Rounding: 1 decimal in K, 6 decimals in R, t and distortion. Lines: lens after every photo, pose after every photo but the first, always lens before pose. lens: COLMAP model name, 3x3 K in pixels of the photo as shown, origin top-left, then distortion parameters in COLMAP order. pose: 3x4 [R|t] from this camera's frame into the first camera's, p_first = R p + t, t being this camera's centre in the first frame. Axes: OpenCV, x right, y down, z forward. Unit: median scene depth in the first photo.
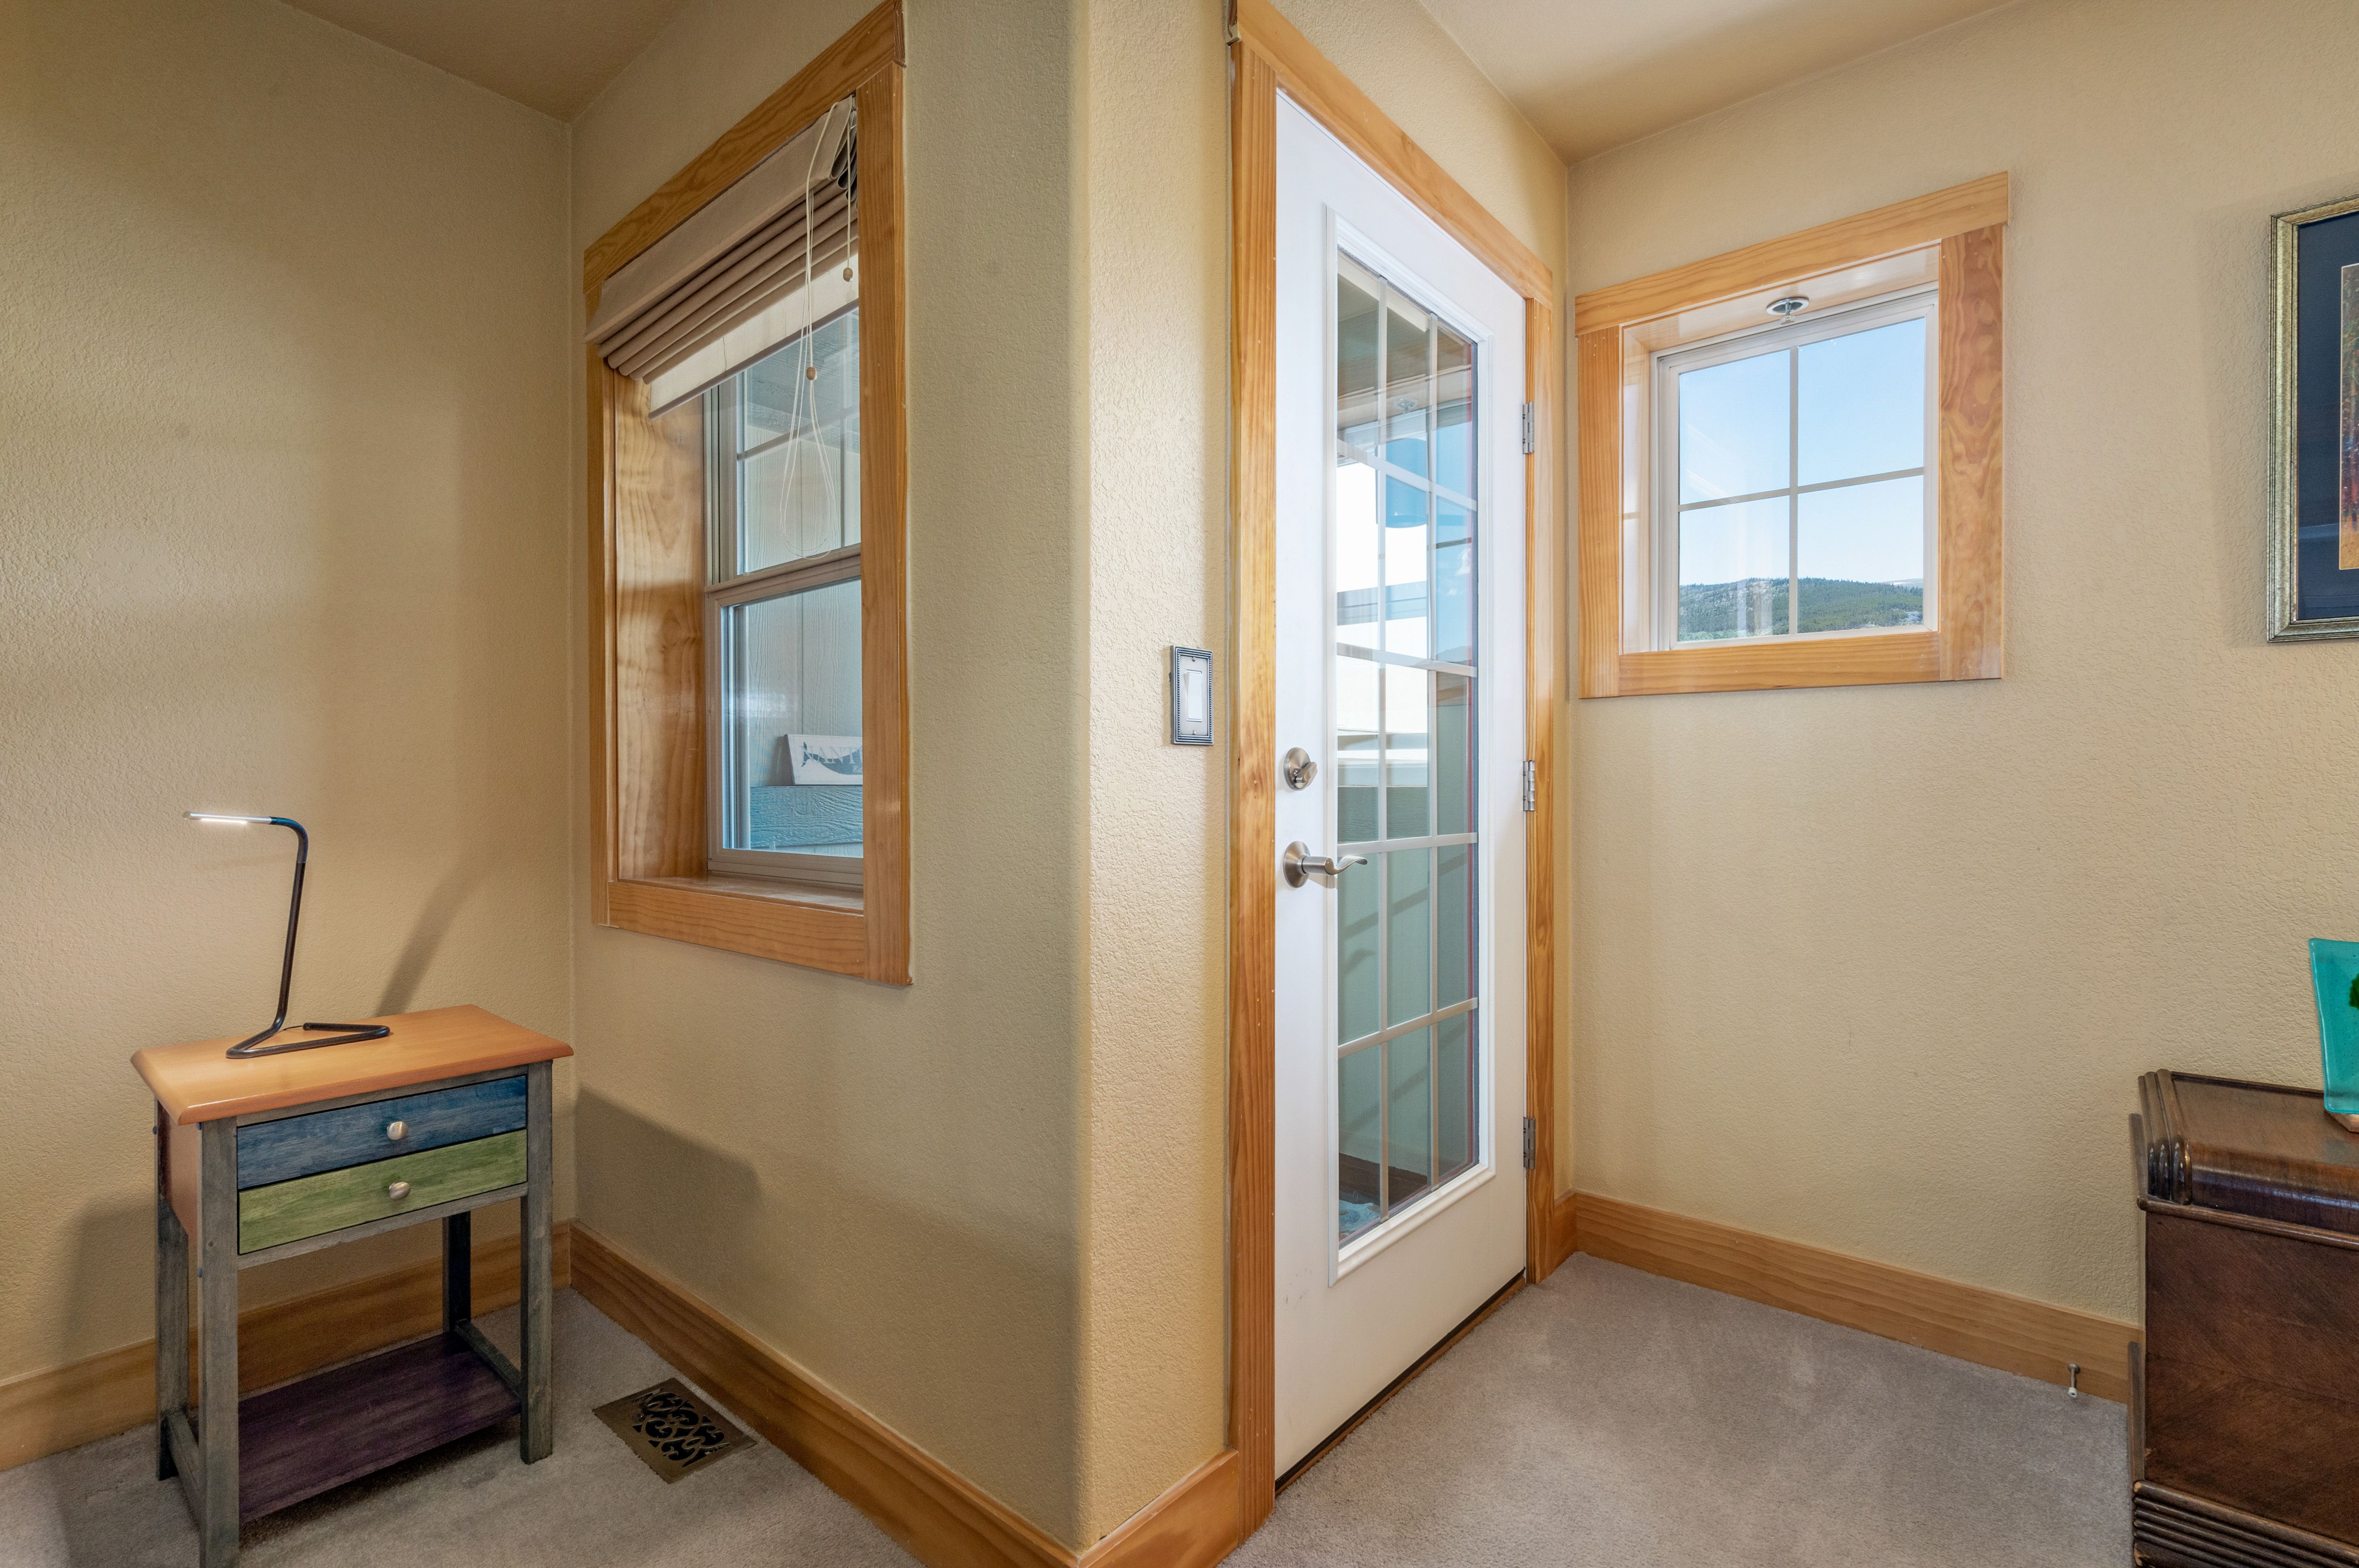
lens RADIAL K [[1094.3, 0, 1189.4], [0, 1094.3, 787.7], [0, 0, 1]] dist [-0.002384, -0.000106]
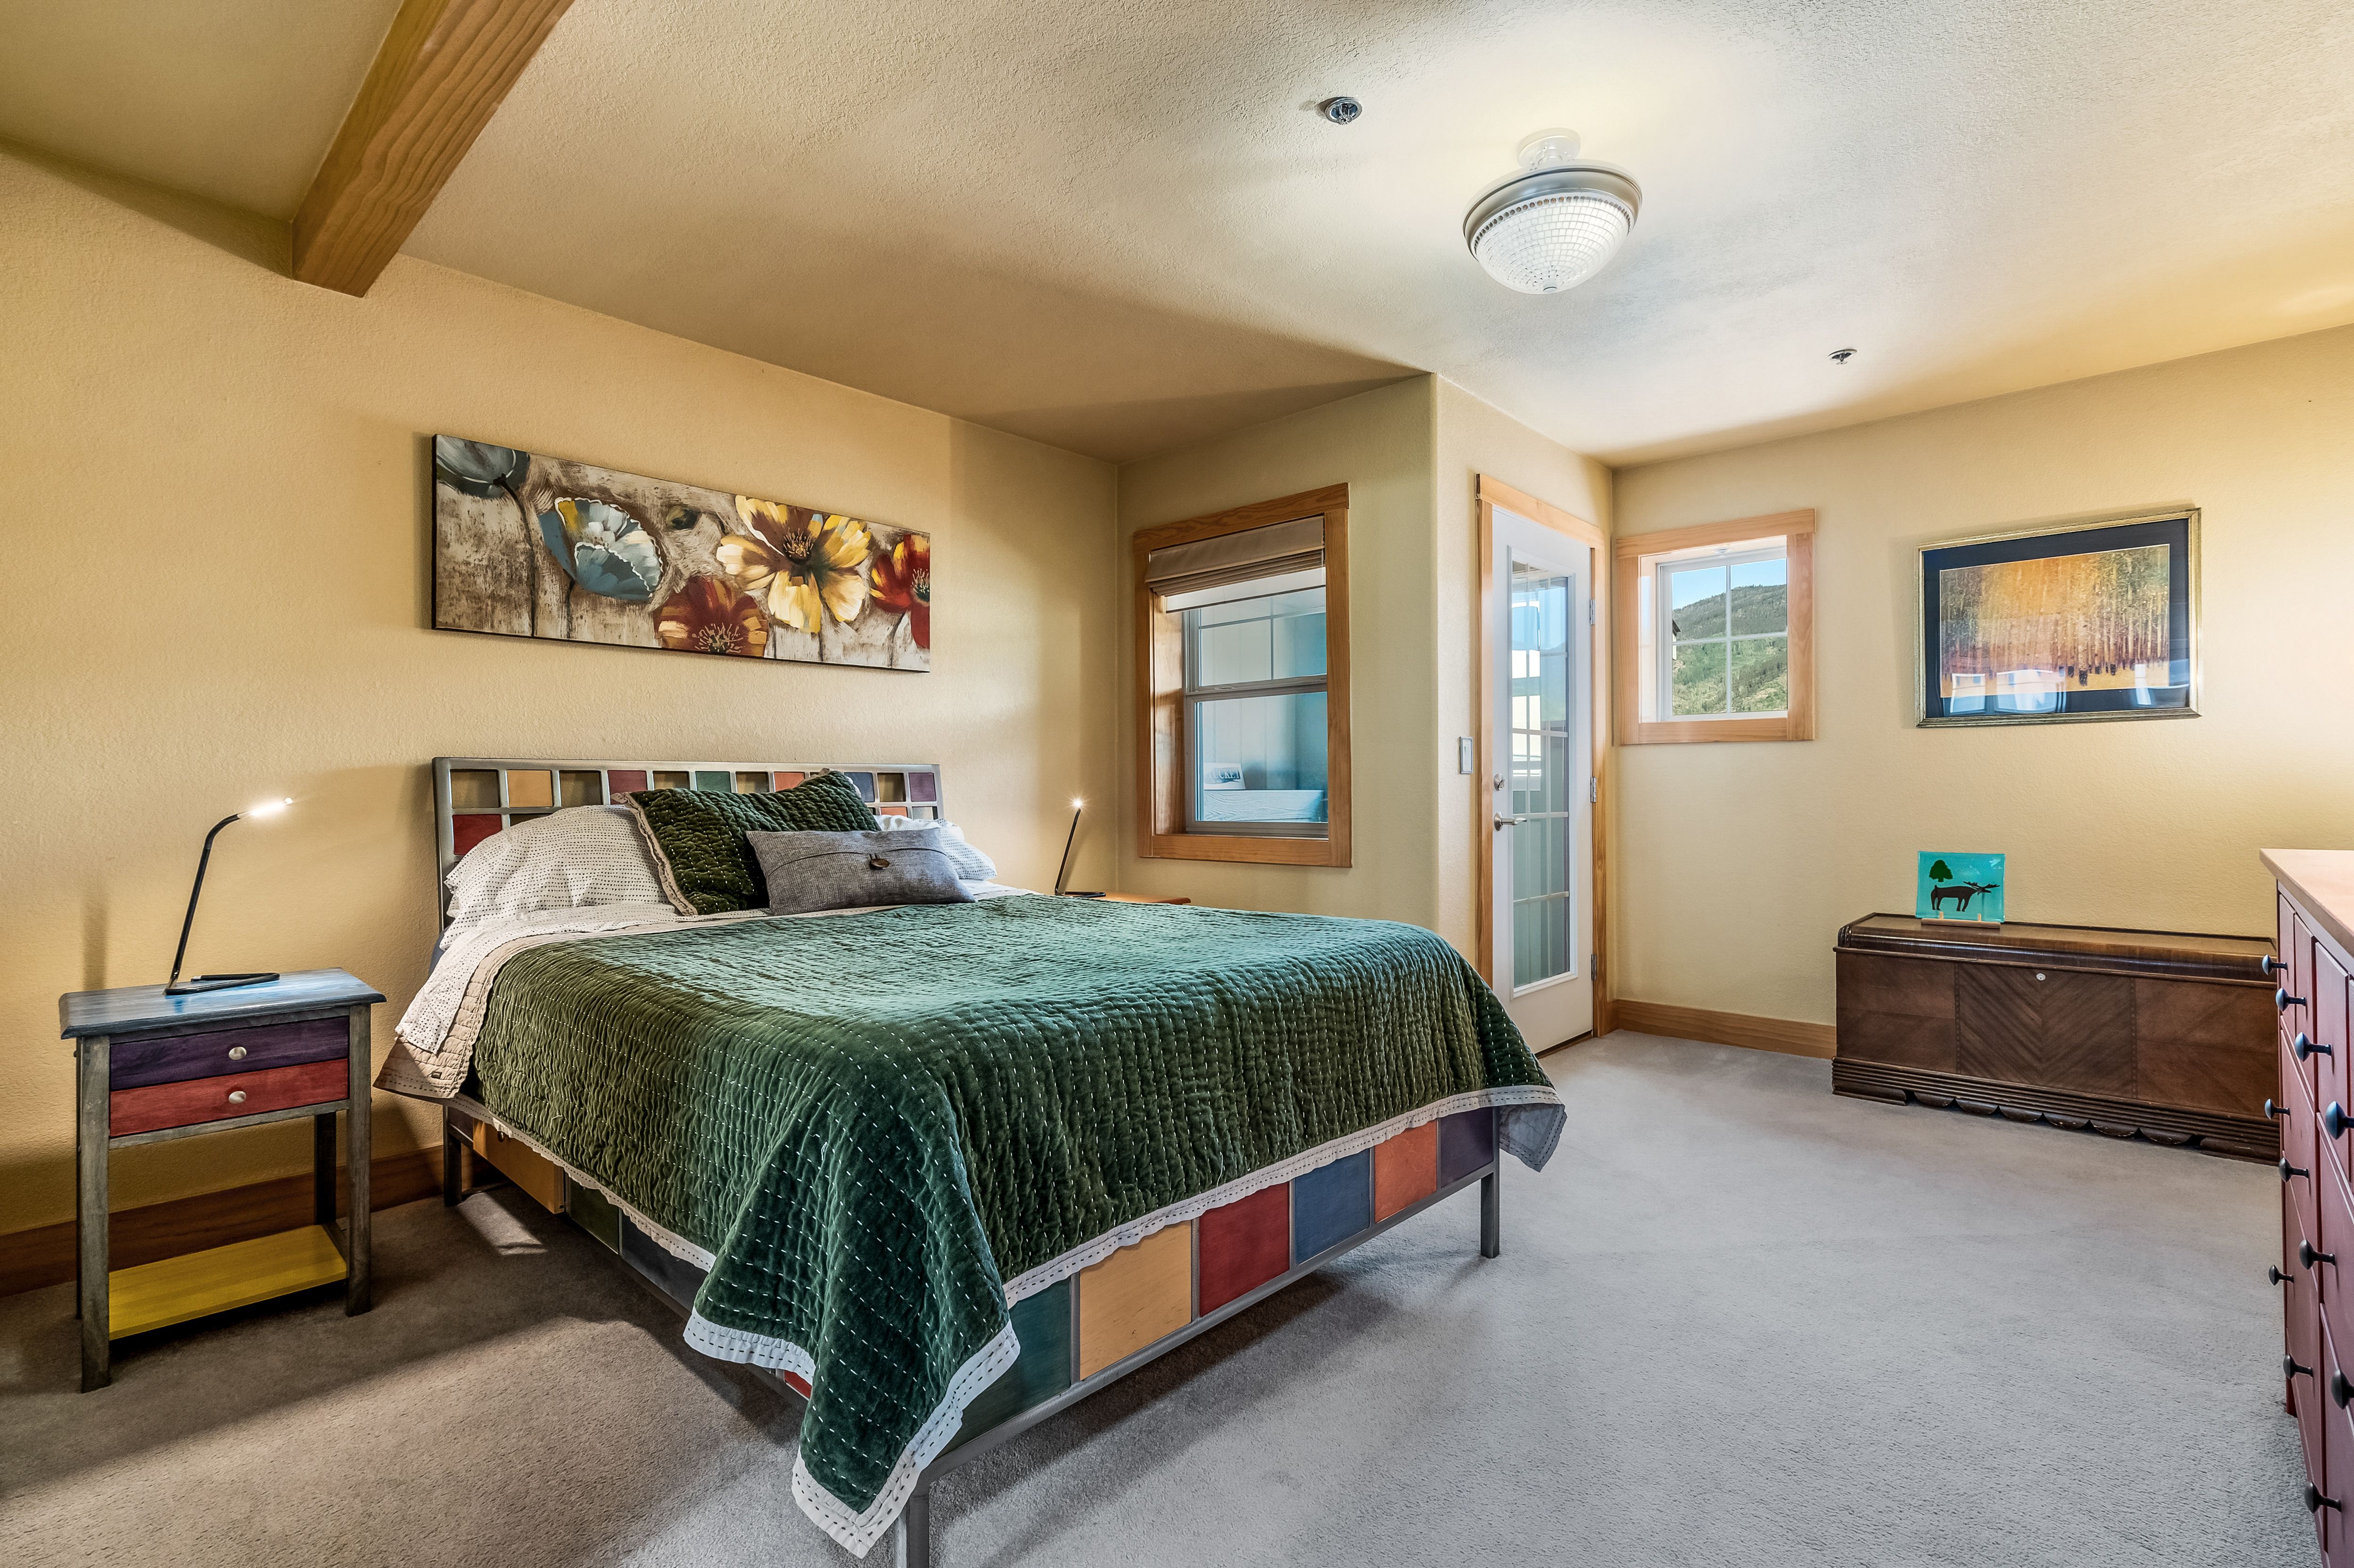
lens RADIAL K [[1101.1, 0, 1204.7], [0, 1101.1, 784.9], [0, 0, 1]] dist [0.000739, 0.000096]
pose [[0.999520, -0.001284, -0.030951, -0.352311], [0.001105, 0.999983, -0.005791, 0.001599], [0.030958, 0.005754, 0.999504, -1.080060]]
